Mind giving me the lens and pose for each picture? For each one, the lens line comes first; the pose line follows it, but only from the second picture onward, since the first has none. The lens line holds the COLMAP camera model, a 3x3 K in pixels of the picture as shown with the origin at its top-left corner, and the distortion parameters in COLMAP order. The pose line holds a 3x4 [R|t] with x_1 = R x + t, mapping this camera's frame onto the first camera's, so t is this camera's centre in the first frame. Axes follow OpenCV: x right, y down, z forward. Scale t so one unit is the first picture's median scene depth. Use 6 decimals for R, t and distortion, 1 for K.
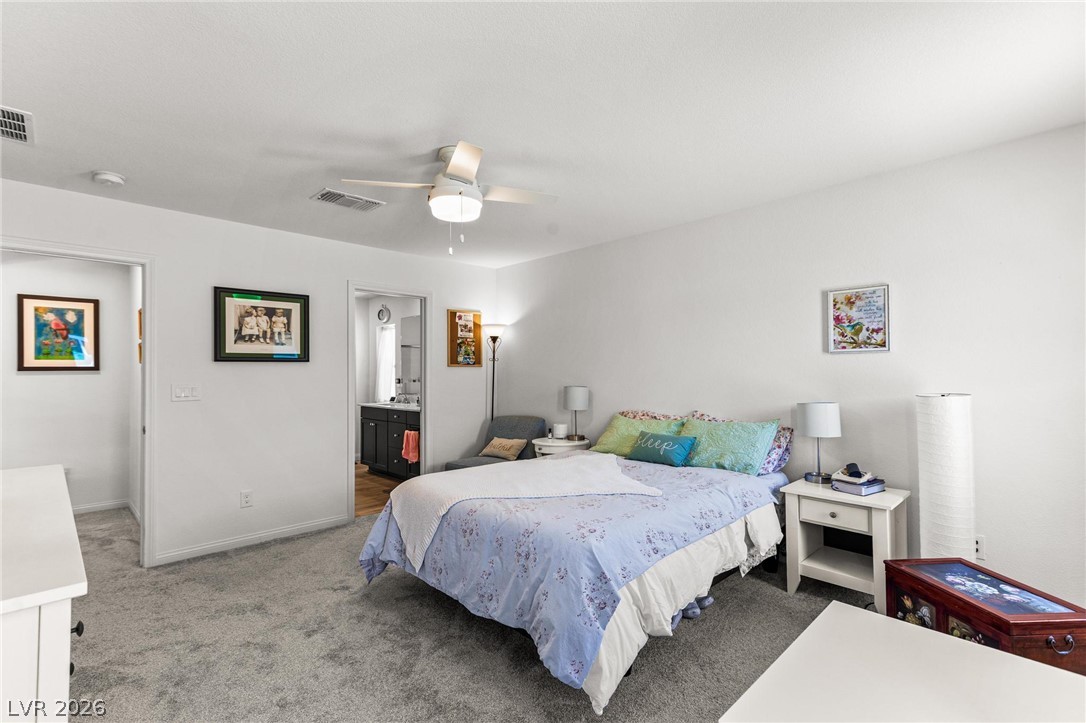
lens RADIAL K [[506.6, 0, 539.6], [0, 506.6, 359.8], [0, 0, 1]] dist [0.021321, 0.000266]
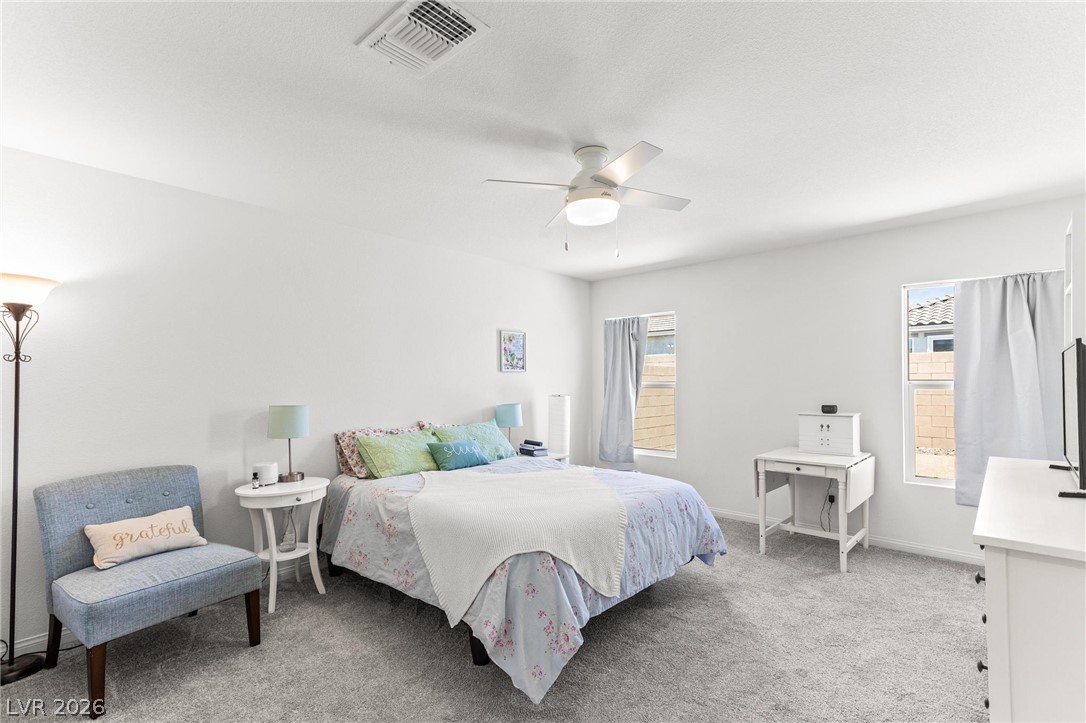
lens RADIAL K [[507.9, 0, 542.8], [0, 507.9, 376.9], [0, 0, 1]] dist [0.002957, 0.000350]
pose [[-0.051729, 0.018310, 0.998493, -0.959807], [-0.014146, 0.999718, -0.019066, 0.030056], [-0.998561, -0.015111, -0.051455, 0.982827]]
